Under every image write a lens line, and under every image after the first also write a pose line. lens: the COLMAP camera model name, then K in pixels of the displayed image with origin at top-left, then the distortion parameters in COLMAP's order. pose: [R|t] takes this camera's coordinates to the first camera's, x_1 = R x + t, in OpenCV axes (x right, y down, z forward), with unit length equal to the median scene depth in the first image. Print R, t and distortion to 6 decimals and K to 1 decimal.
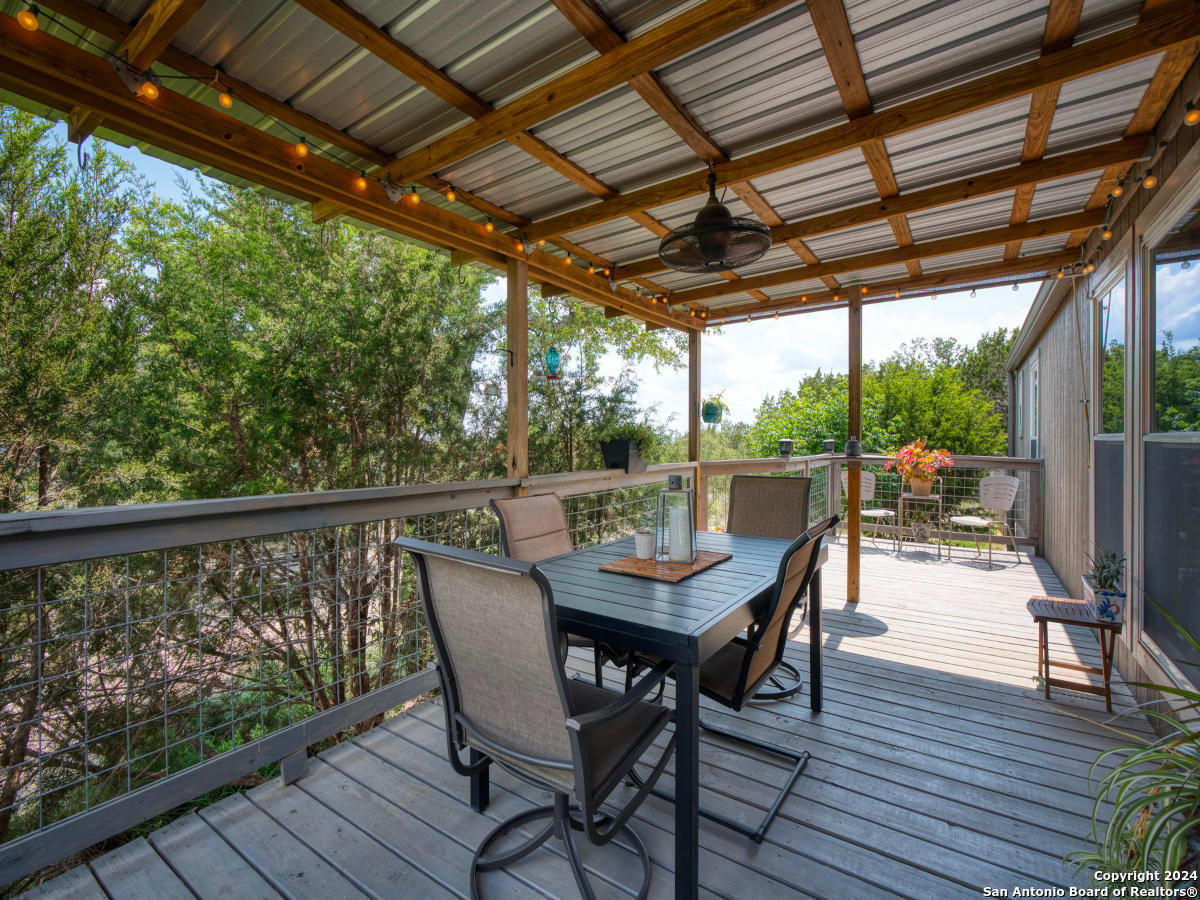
lens RADIAL K [[539.2, 0, 606.8], [0, 539.2, 439.7], [0, 0, 1]] dist [-0.015935, -0.000015]
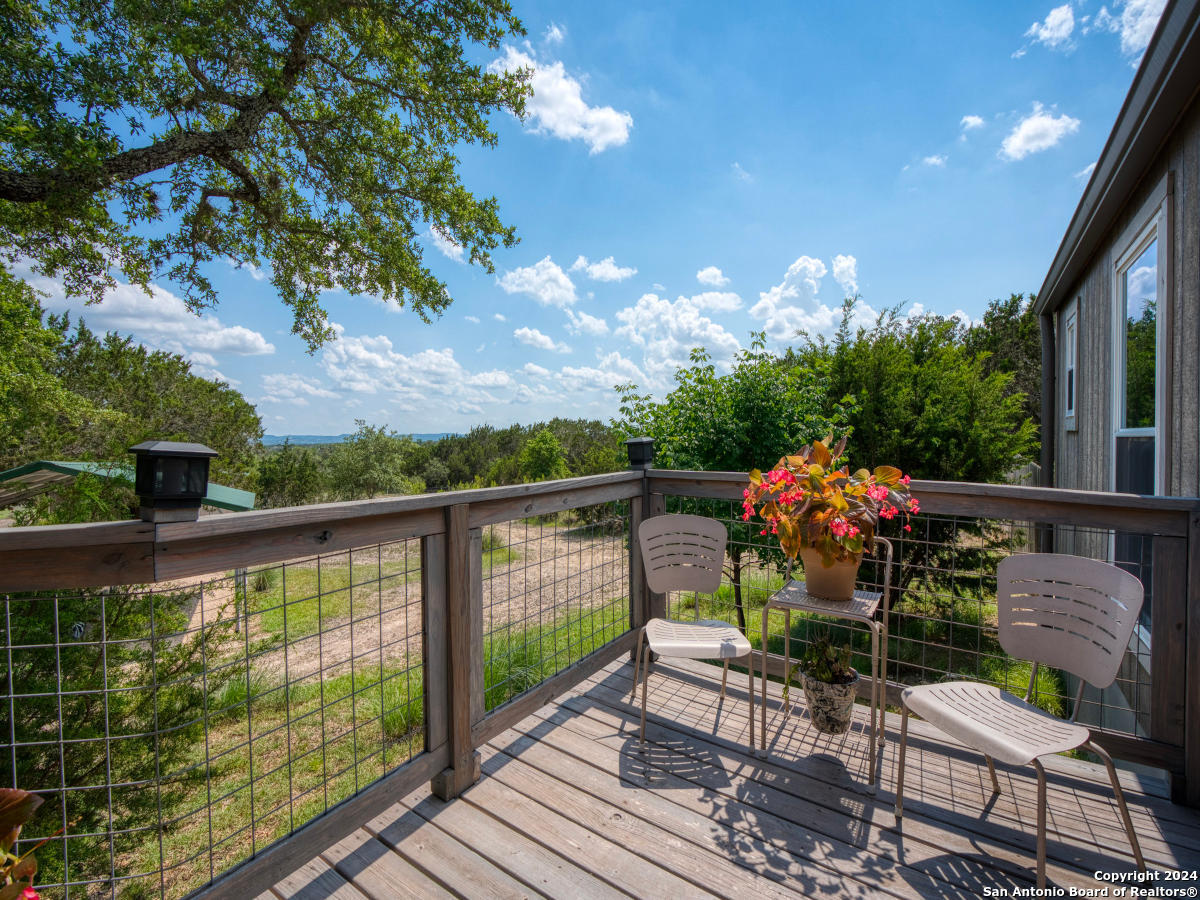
lens RADIAL K [[539.2, 0, 622.2], [0, 539.2, 446.2], [0, 0, 1]] dist [-0.015935, -0.000015]
pose [[0.999899, -0.000905, 0.014162, 0.280578], [0.000624, 0.999802, 0.019880, -0.000702], [-0.014177, -0.019869, 0.999702, 0.410946]]
